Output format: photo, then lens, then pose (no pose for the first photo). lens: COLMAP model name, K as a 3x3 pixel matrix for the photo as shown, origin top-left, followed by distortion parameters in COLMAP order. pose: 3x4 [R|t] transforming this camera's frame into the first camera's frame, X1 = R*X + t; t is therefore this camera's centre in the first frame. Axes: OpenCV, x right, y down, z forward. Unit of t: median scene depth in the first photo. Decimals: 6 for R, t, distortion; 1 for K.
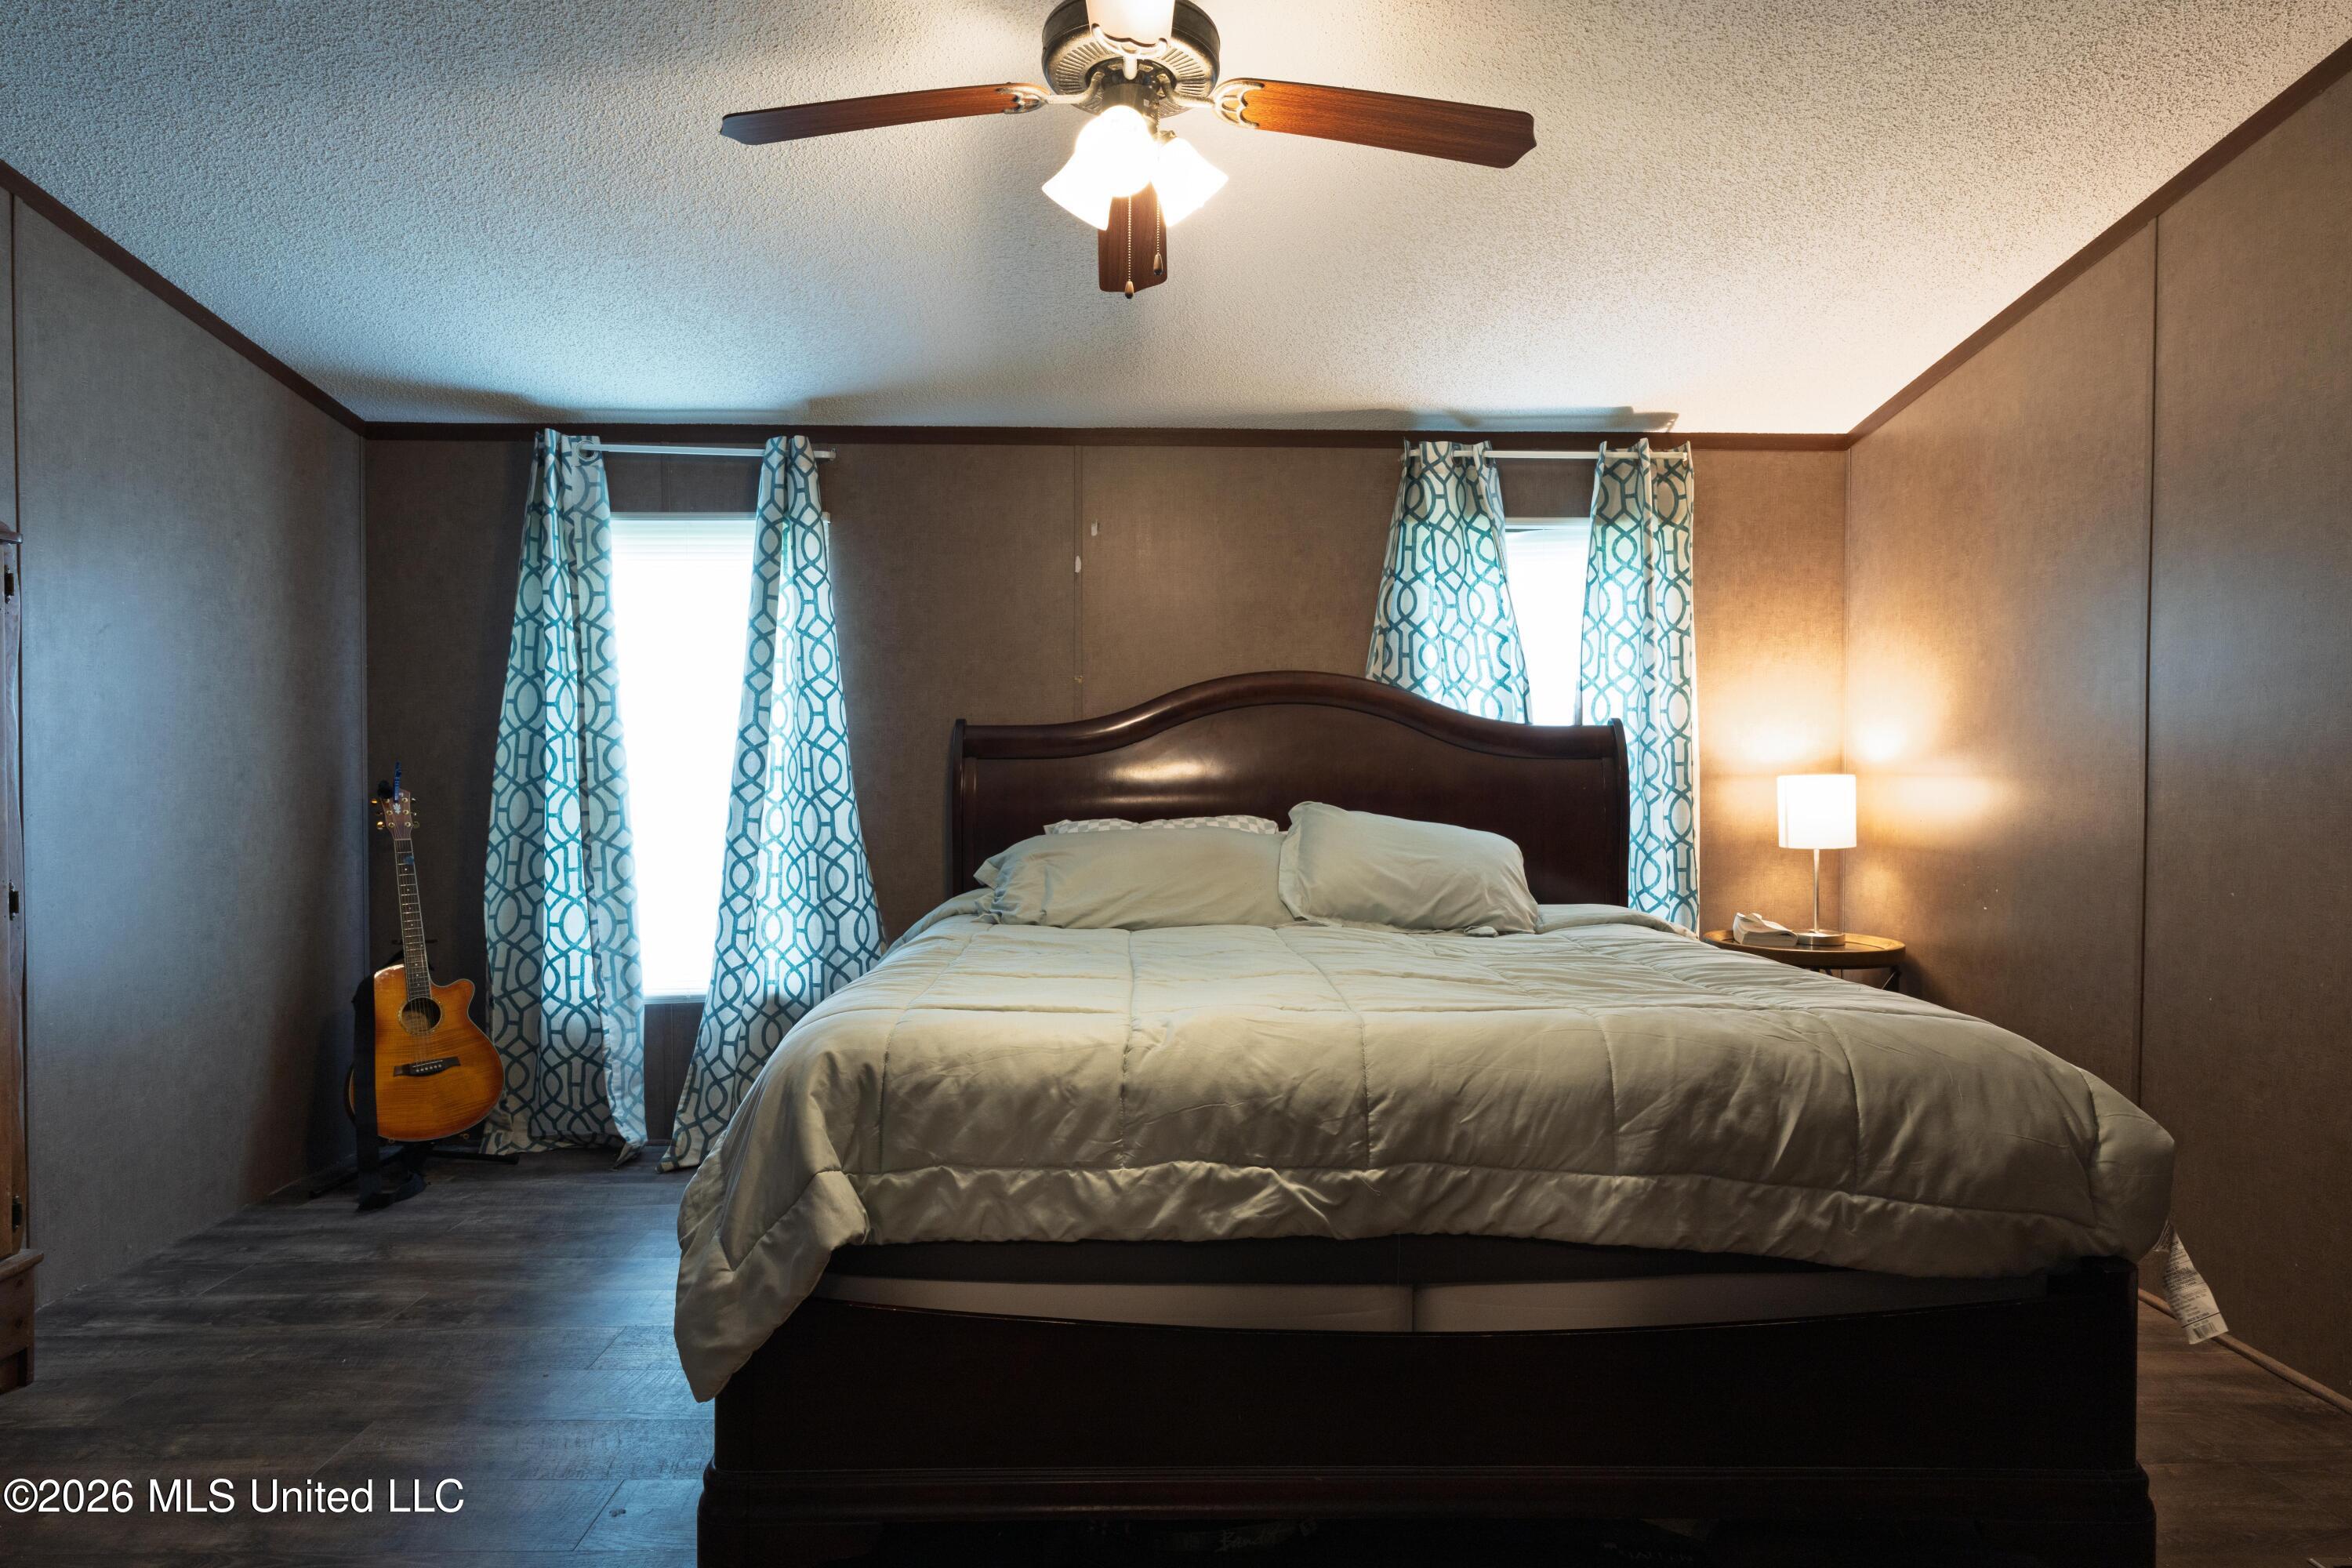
lens RADIAL K [[1346.6, 0, 1180.8], [0, 1346.6, 774.2], [0, 0, 1]] dist [-0.003052, 0.003039]
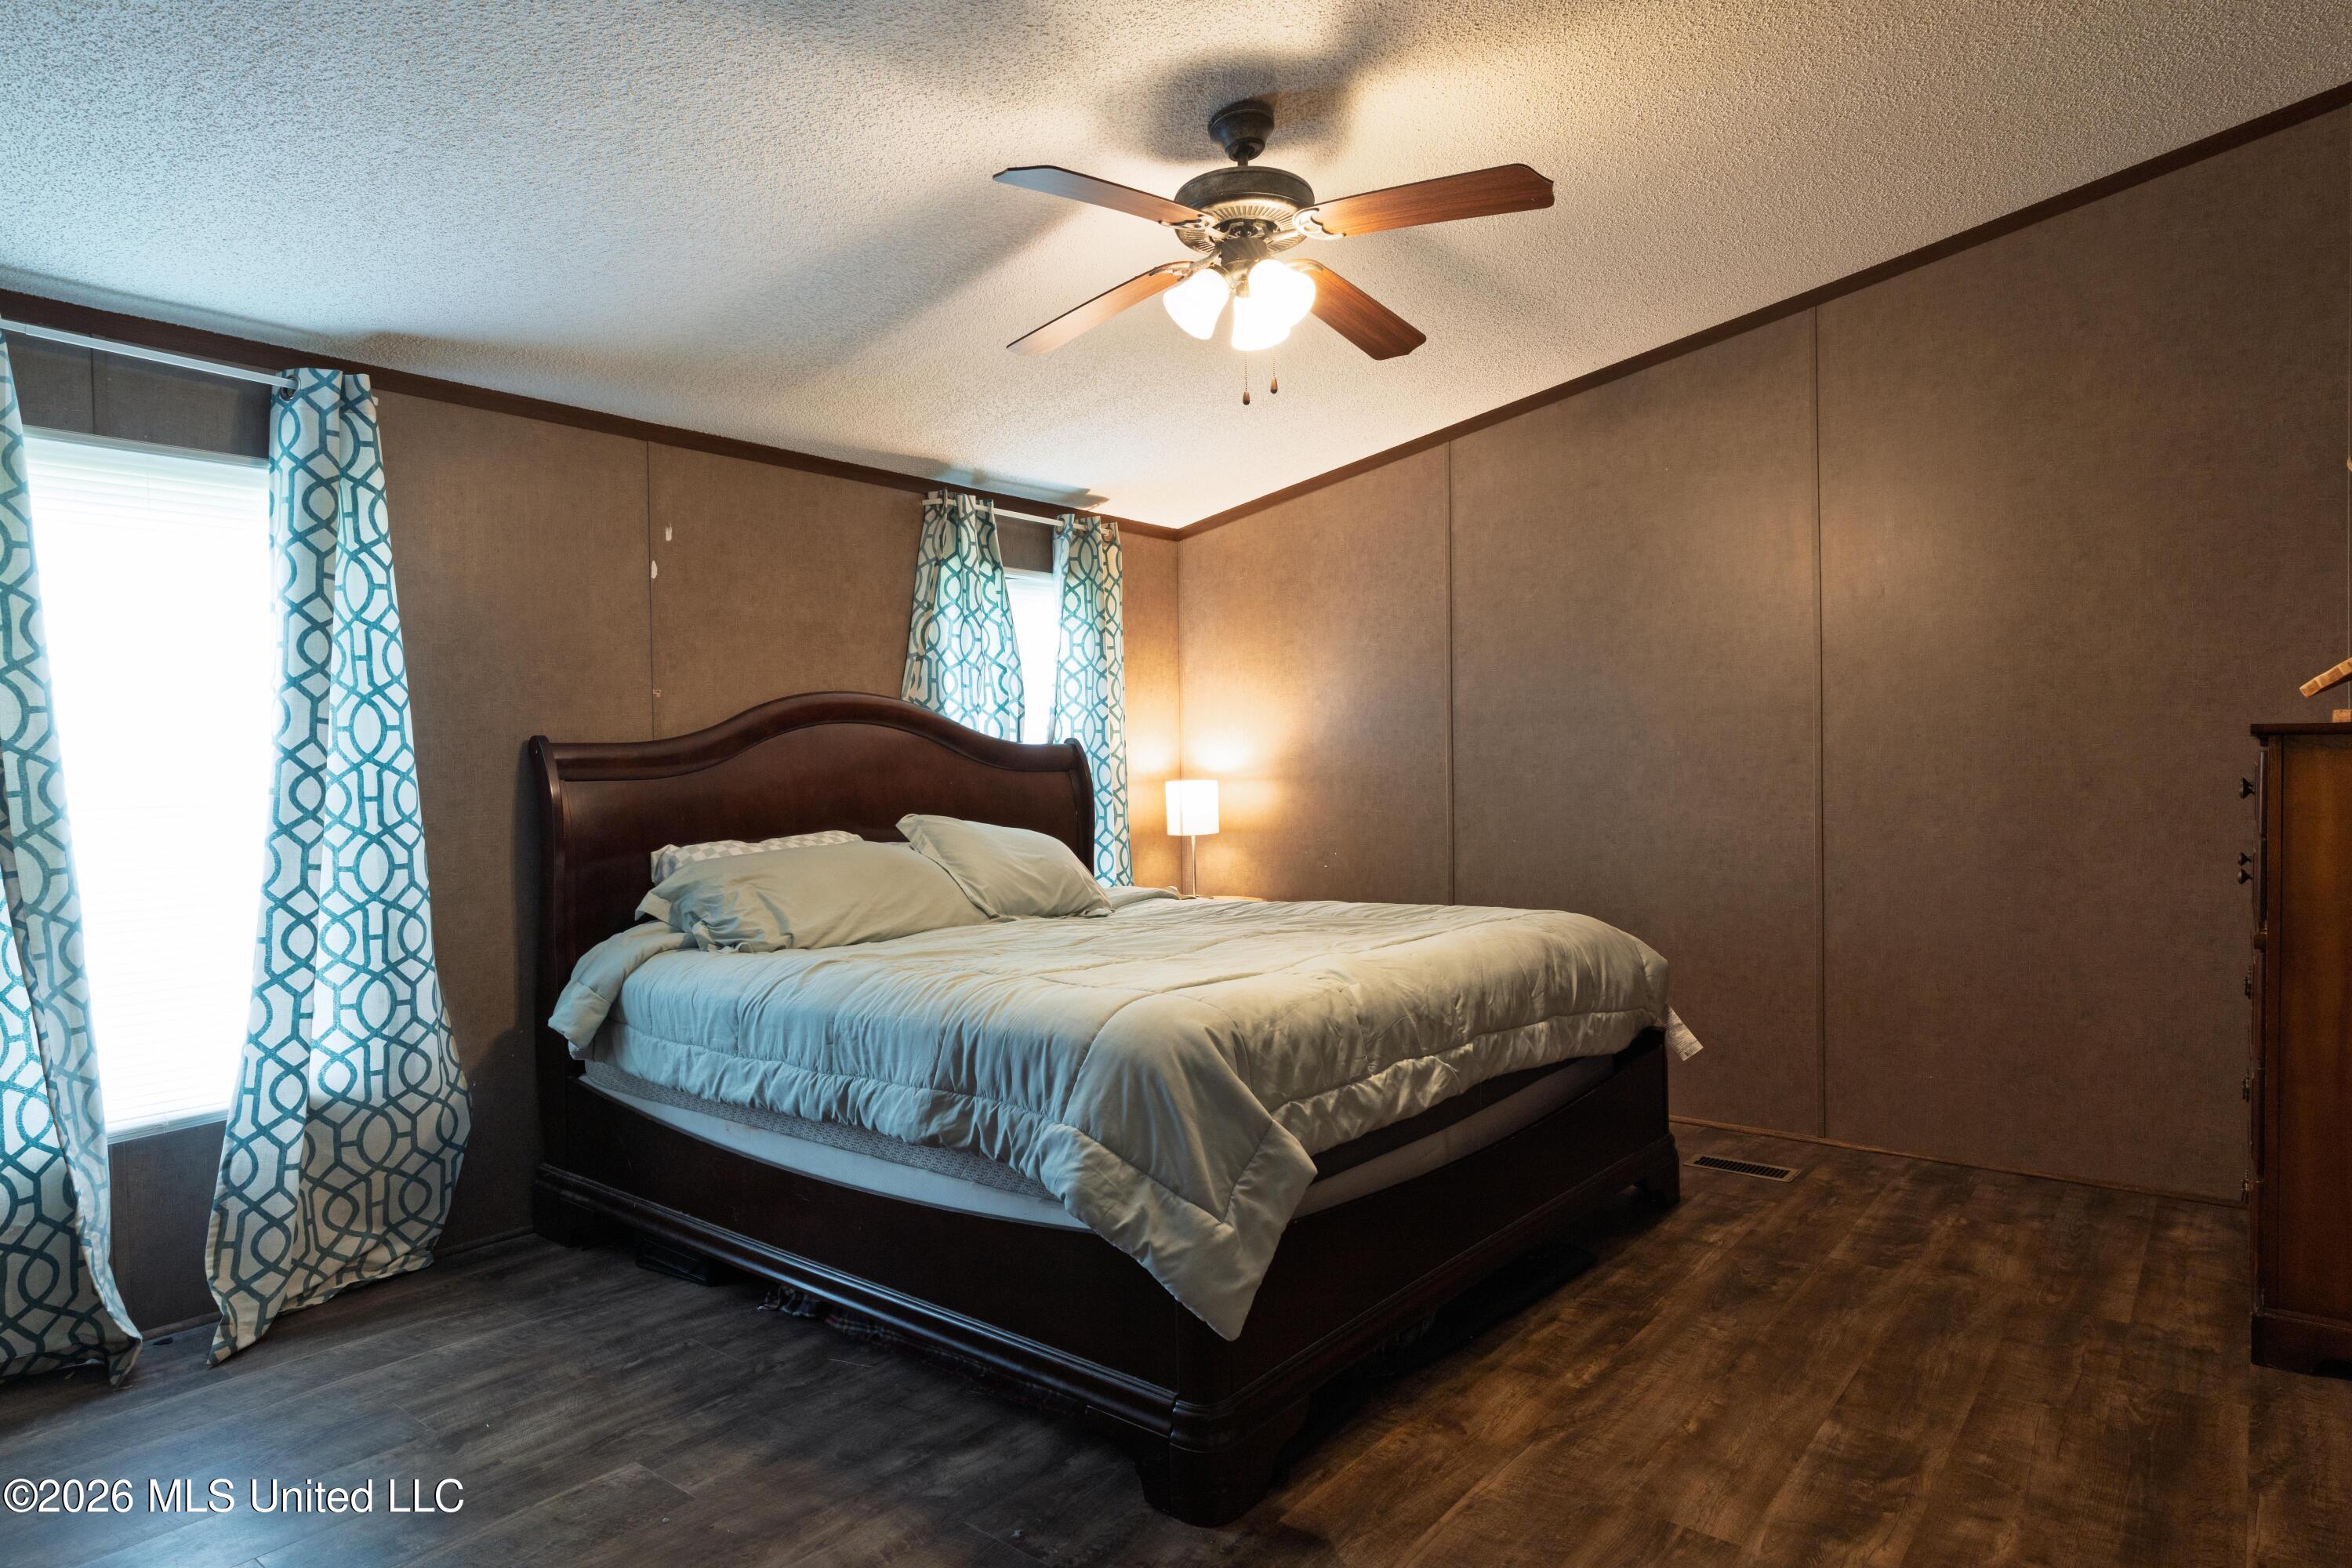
lens RADIAL K [[1346.6, 0, 1180.8], [0, 1346.6, 774.2], [0, 0, 1]] dist [-0.003052, 0.003039]
pose [[0.647072, -0.015793, 0.762265, -0.573023], [0.025369, 0.999678, -0.000824, -0.005210], [-0.762007, 0.019872, 0.647264, 0.132108]]
